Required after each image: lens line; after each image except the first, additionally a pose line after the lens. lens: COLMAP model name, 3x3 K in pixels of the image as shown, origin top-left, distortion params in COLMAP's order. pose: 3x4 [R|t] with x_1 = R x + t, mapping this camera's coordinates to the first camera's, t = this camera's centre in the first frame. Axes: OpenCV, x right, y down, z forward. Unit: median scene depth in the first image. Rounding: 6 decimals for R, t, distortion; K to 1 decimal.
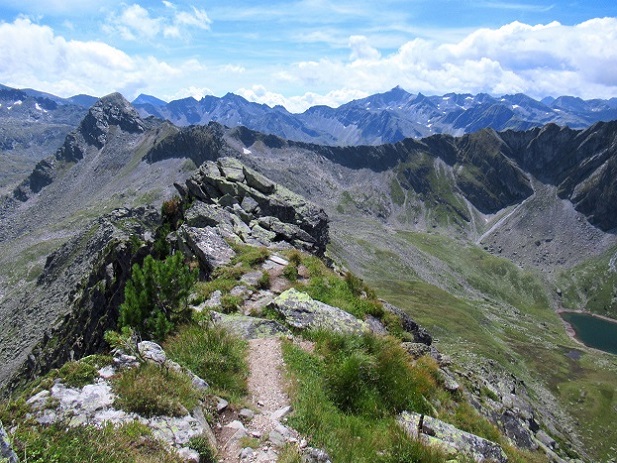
lens RADIAL K [[462.3, 0, 305.2], [0, 462.3, 232.7], [0, 0, 1]] dist [-0.000407, 0.001902]
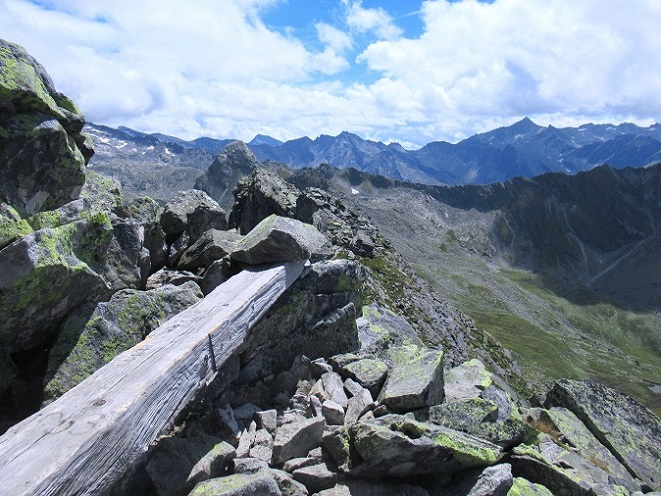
lens RADIAL K [[500.2, 0, 330.5], [0, 500.2, 248.0], [0, 0, 1]] dist [0.020179, 0.003548]
pose [[0.982208, 0.014620, -0.187225, 0.036788], [-0.025415, 0.998141, -0.055388, 0.016775], [0.186067, 0.059161, 0.980754, -0.121977]]
